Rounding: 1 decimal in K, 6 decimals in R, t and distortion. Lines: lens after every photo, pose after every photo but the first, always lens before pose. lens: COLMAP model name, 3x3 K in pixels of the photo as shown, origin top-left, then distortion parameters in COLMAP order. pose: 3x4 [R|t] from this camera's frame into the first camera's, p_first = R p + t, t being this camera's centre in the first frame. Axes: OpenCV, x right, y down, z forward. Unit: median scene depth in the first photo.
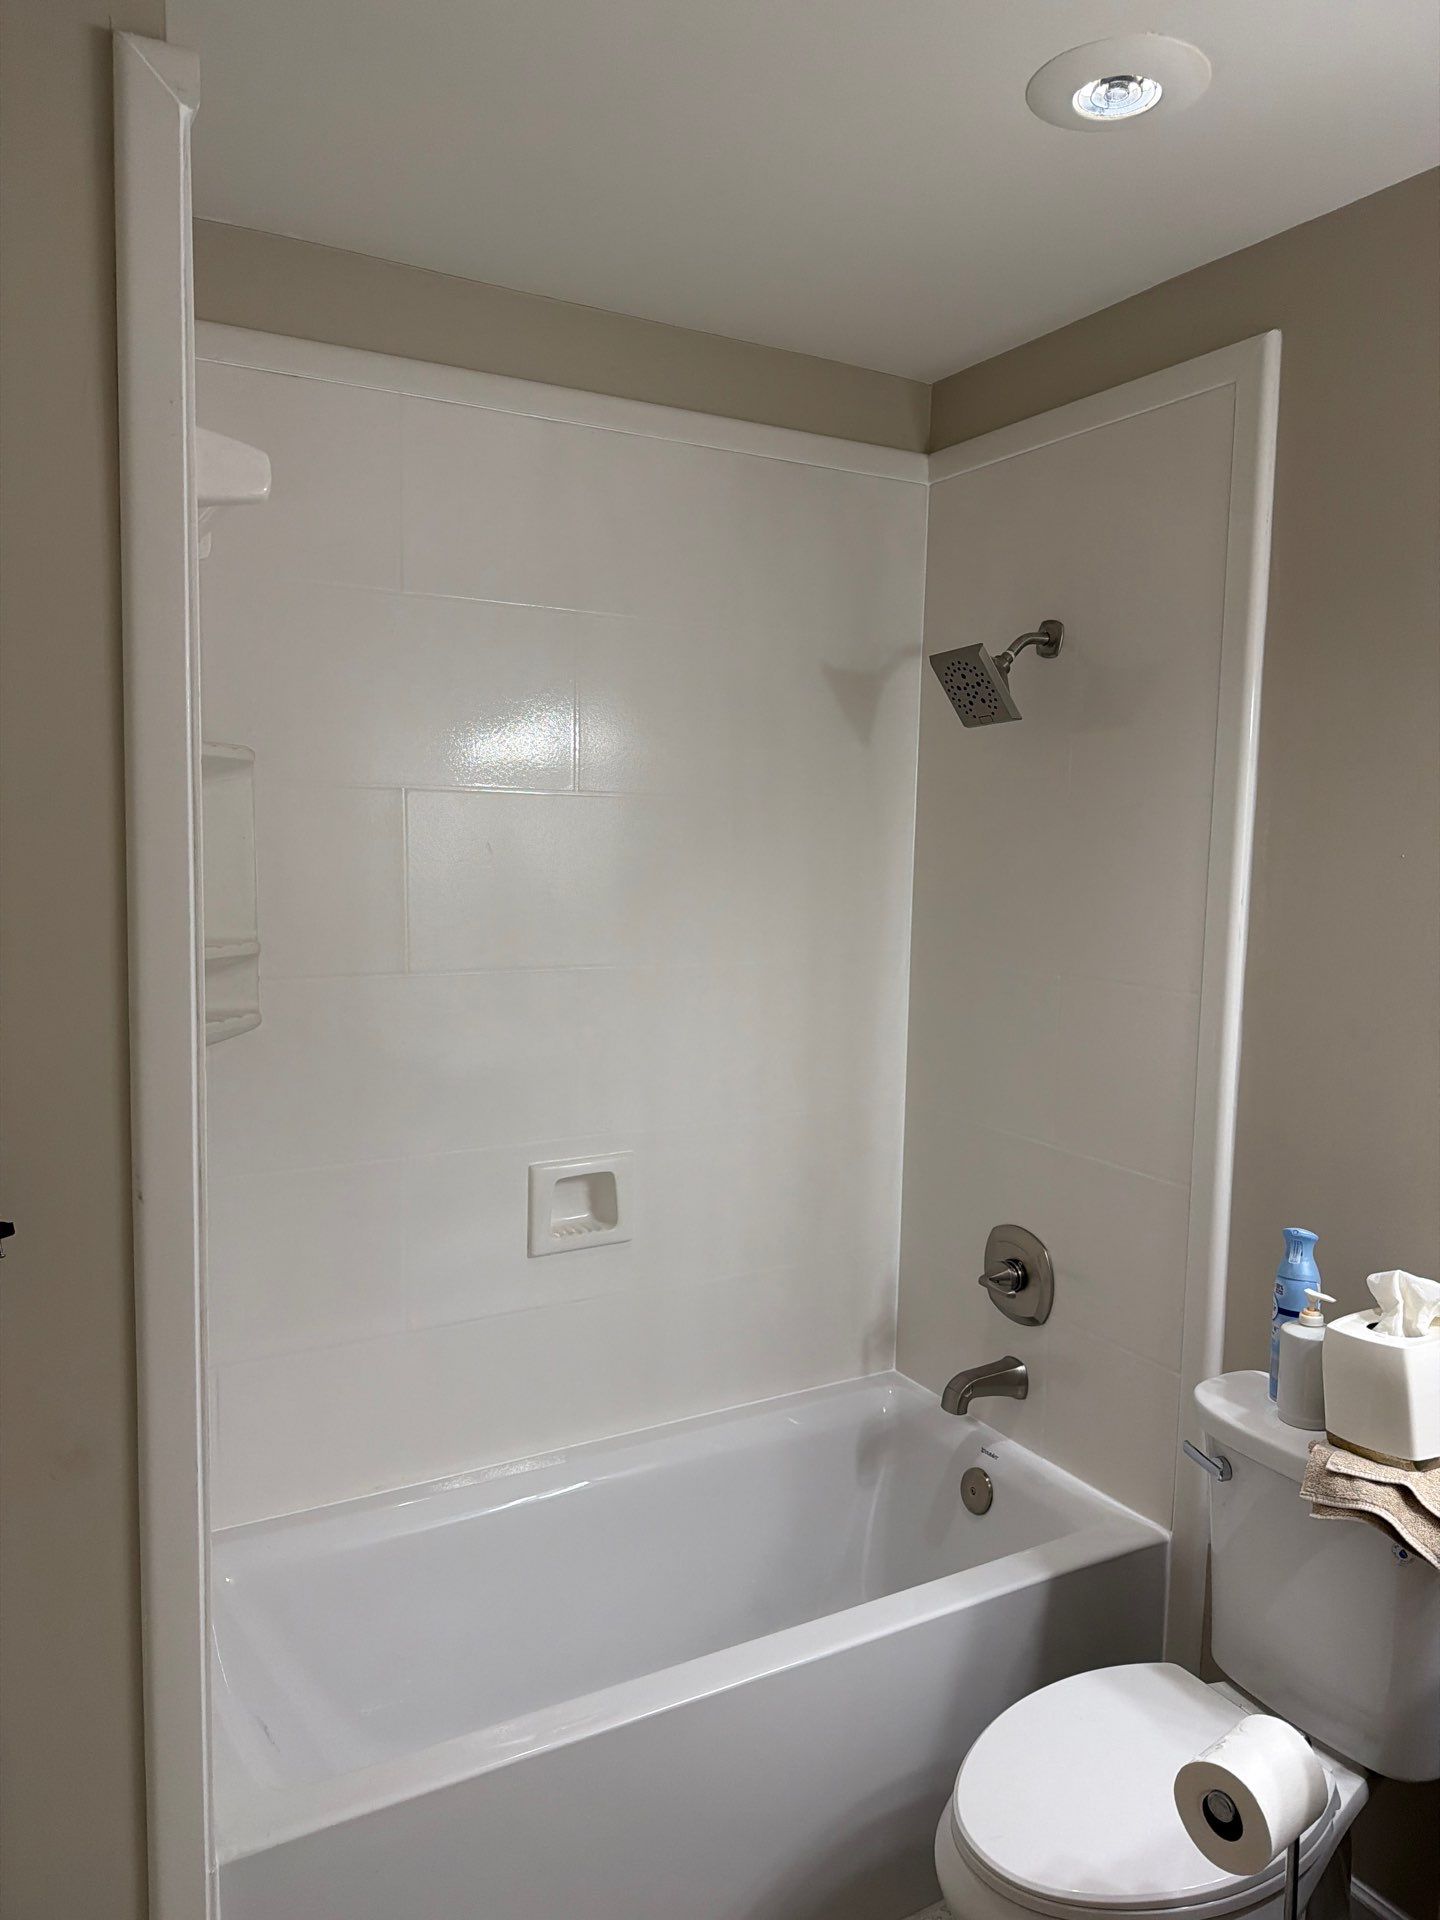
lens RADIAL K [[1348.3, 0, 725.6], [0, 1348.3, 966.1], [0, 0, 1]] dist [0.038385, -0.050631]
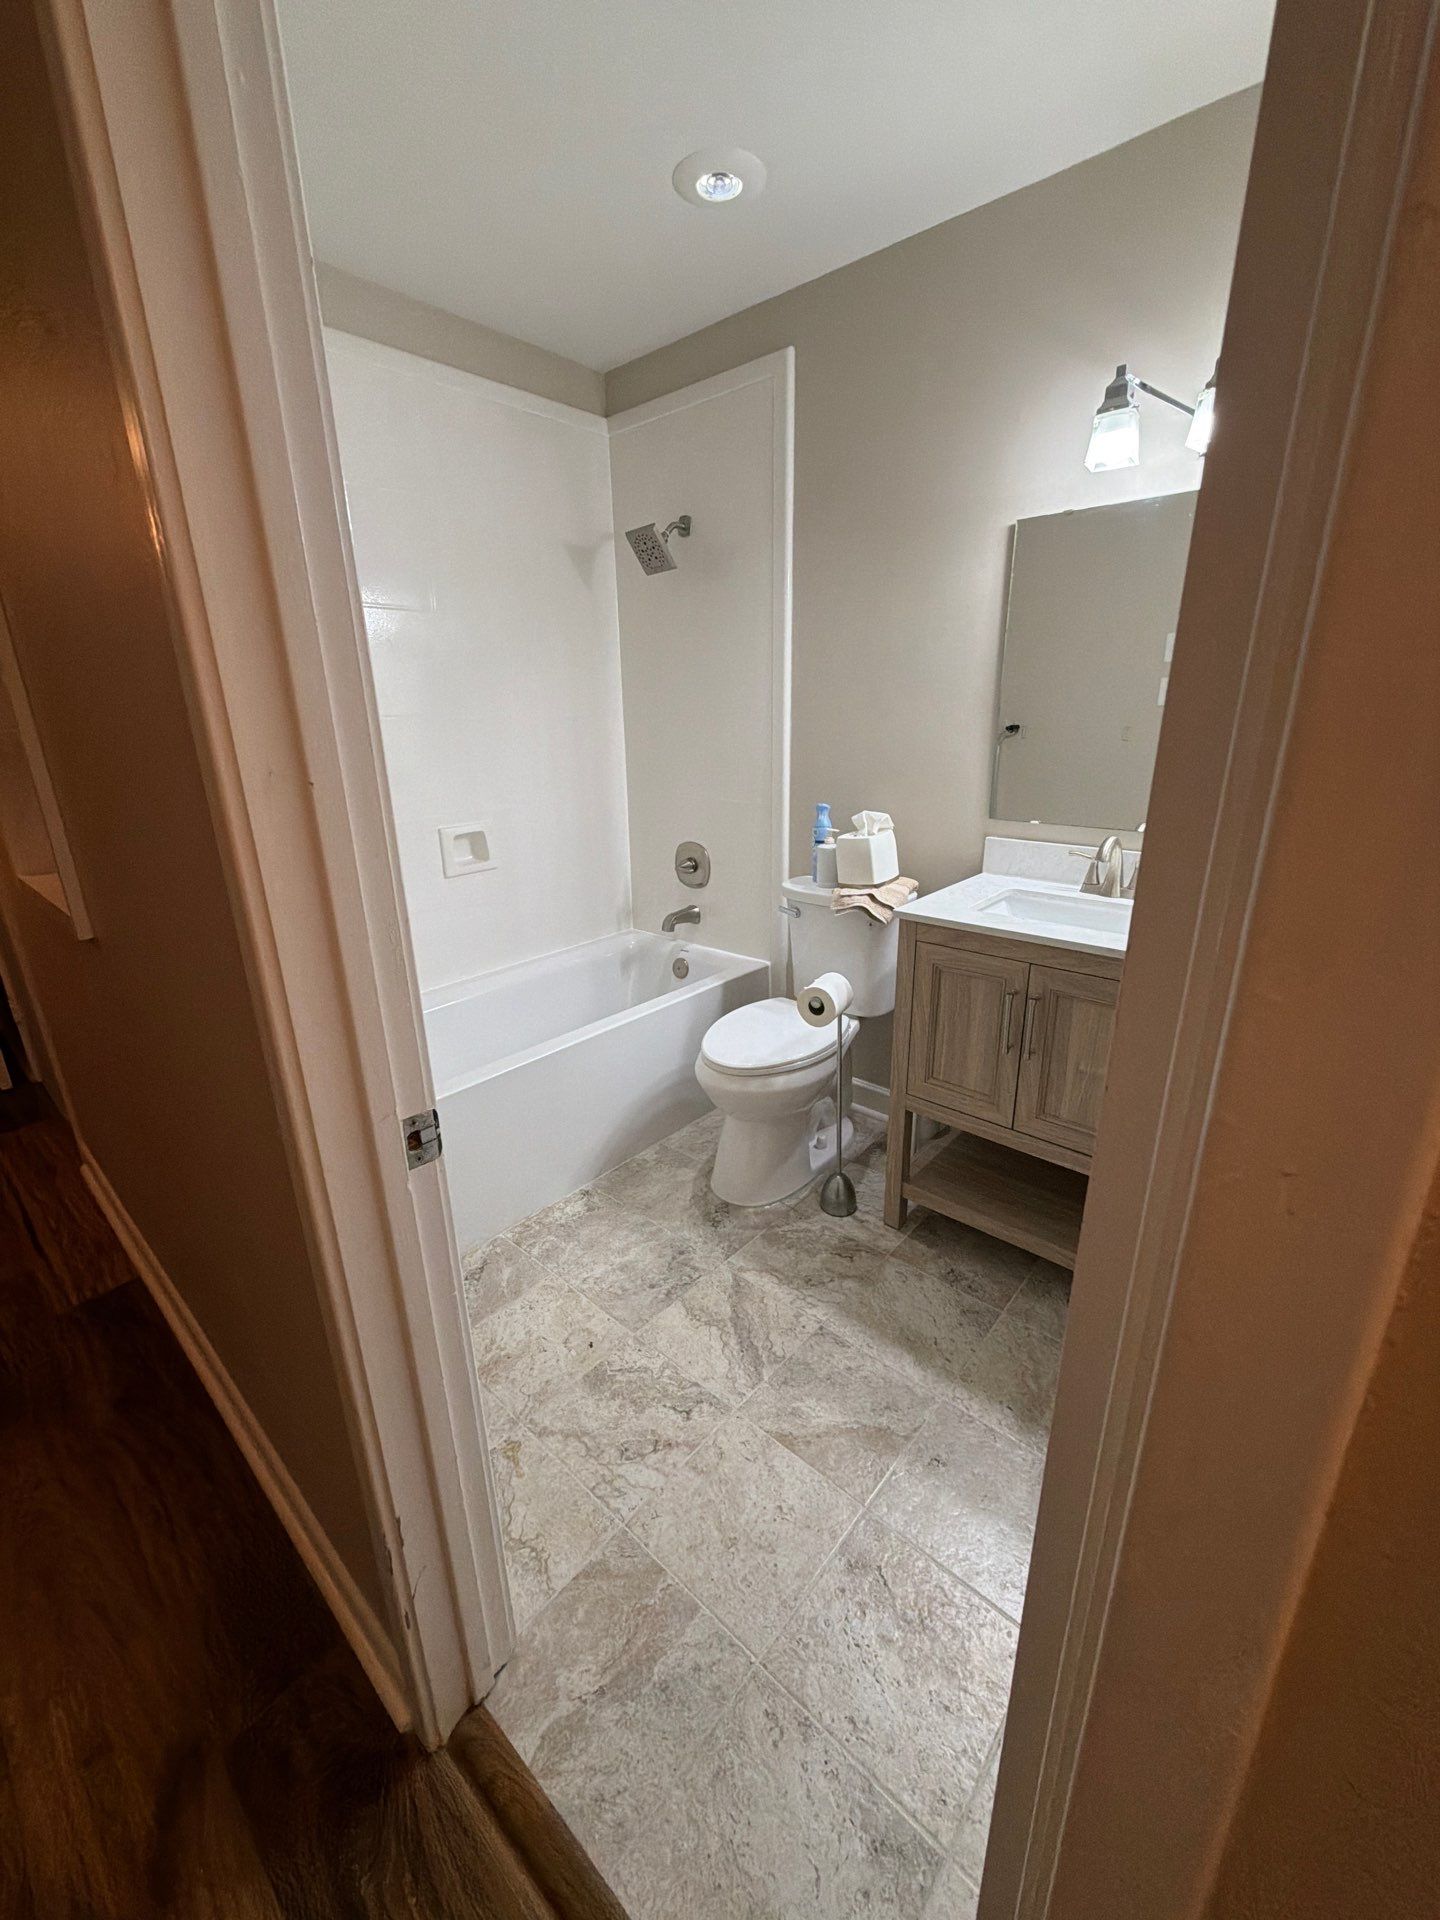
lens RADIAL K [[761.1, 0, 716.9], [0, 761.1, 956.3], [0, 0, 1]] dist [-0.001086, 0.000547]
pose [[0.946077, -0.133990, 0.294933, -0.143220], [0.069128, 0.972982, 0.220287, 0.143637], [-0.316481, -0.188021, 0.929779, -0.158642]]
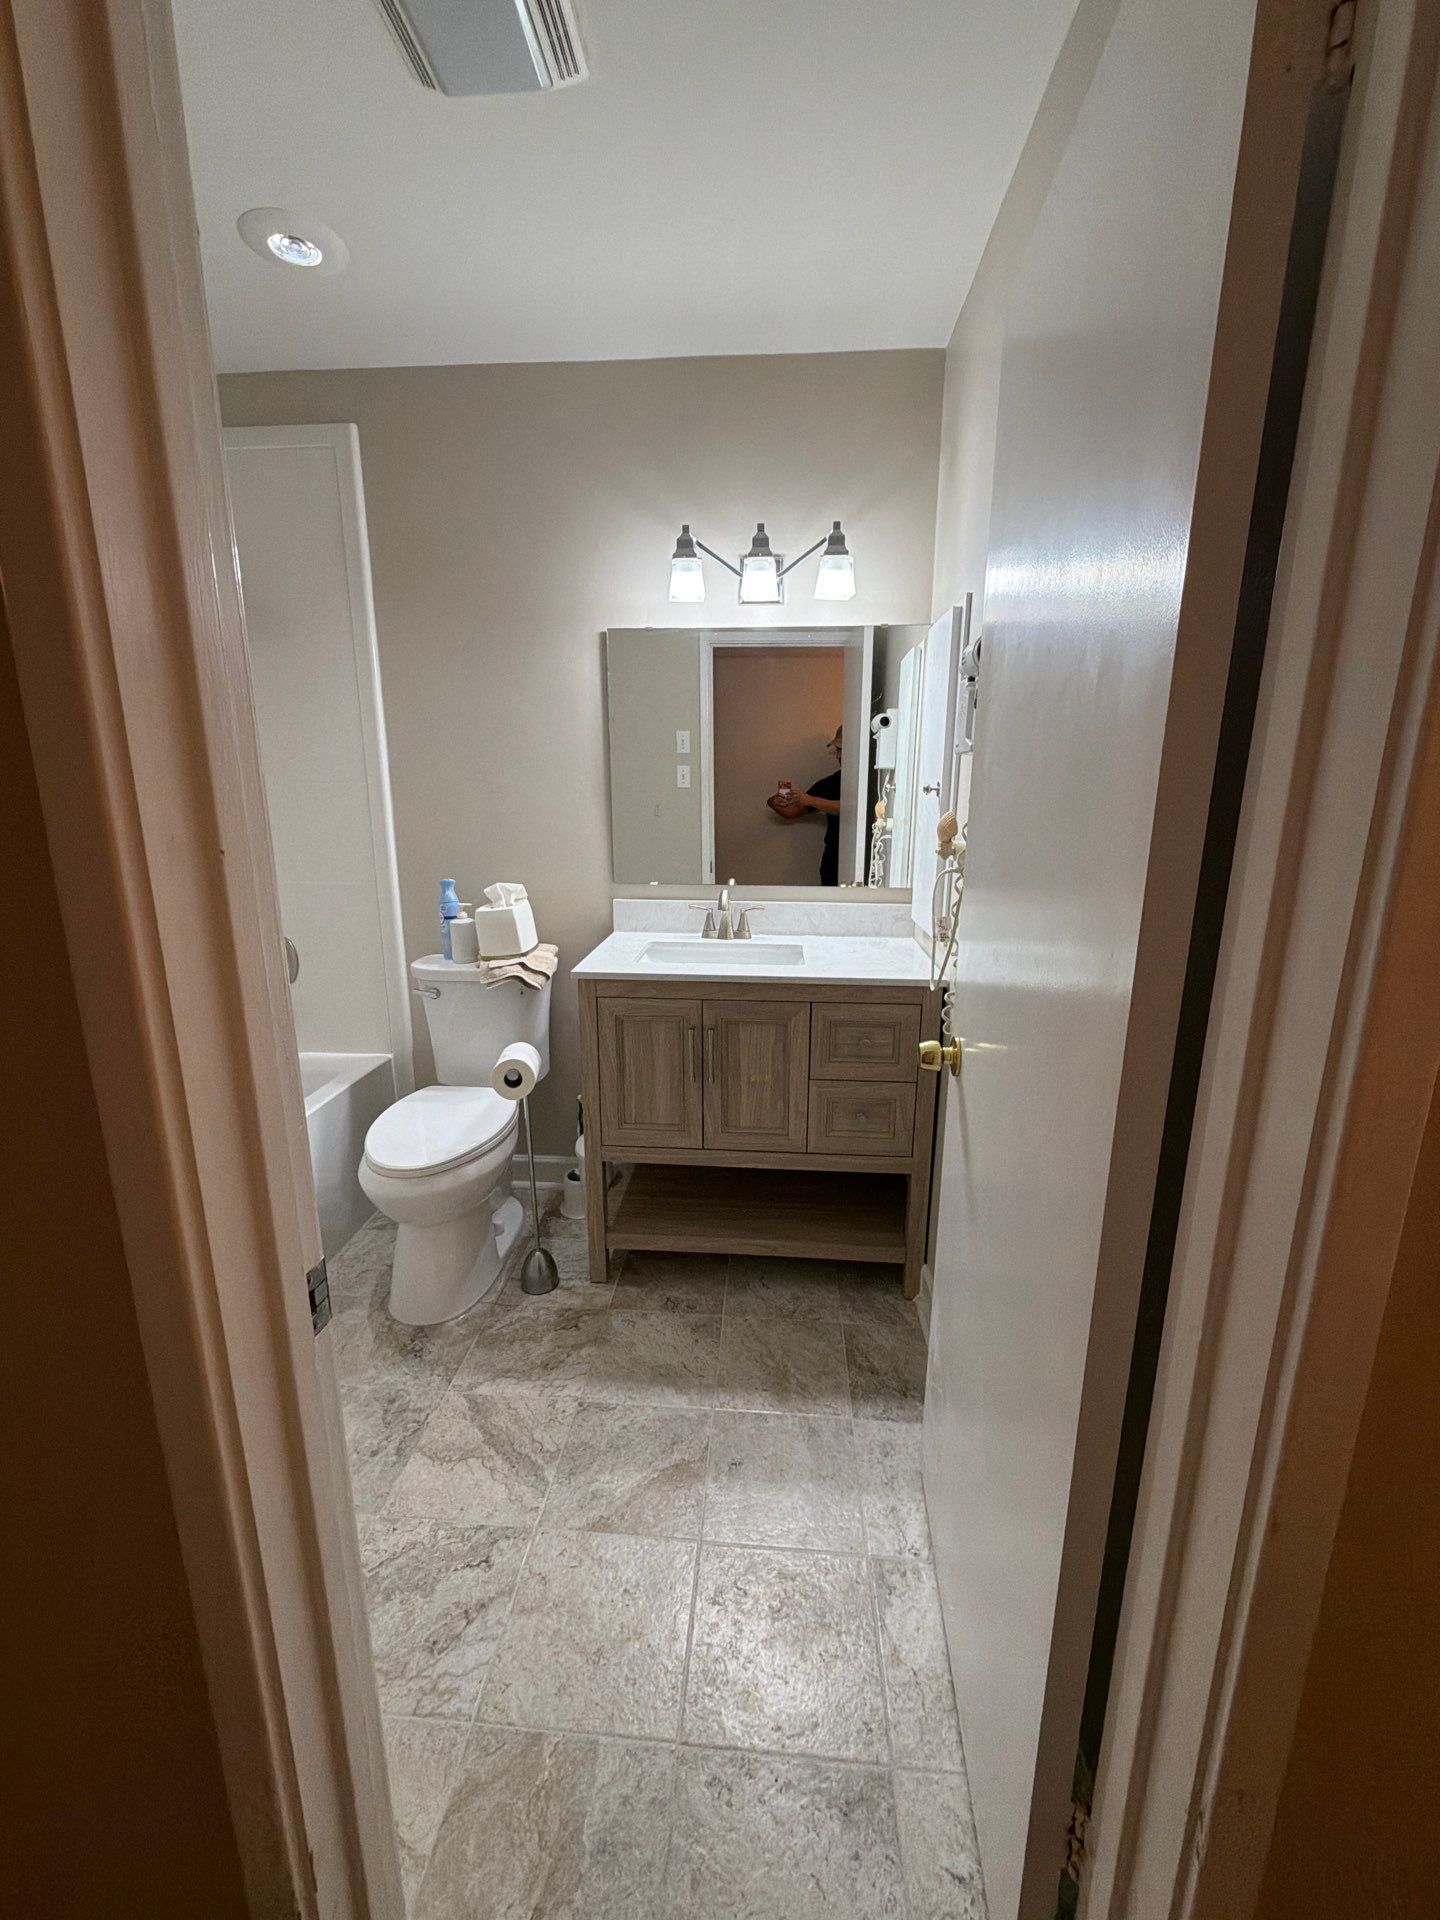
lens RADIAL K [[761.1, 0, 716.4], [0, 761.1, 956.3], [0, 0, 1]] dist [-0.001086, 0.000547]
pose [[0.559546, -0.197955, 0.804812, -0.334914], [0.094360, 0.979959, 0.175432, 0.135729], [-0.823410, -0.022221, 0.567011, -0.055429]]
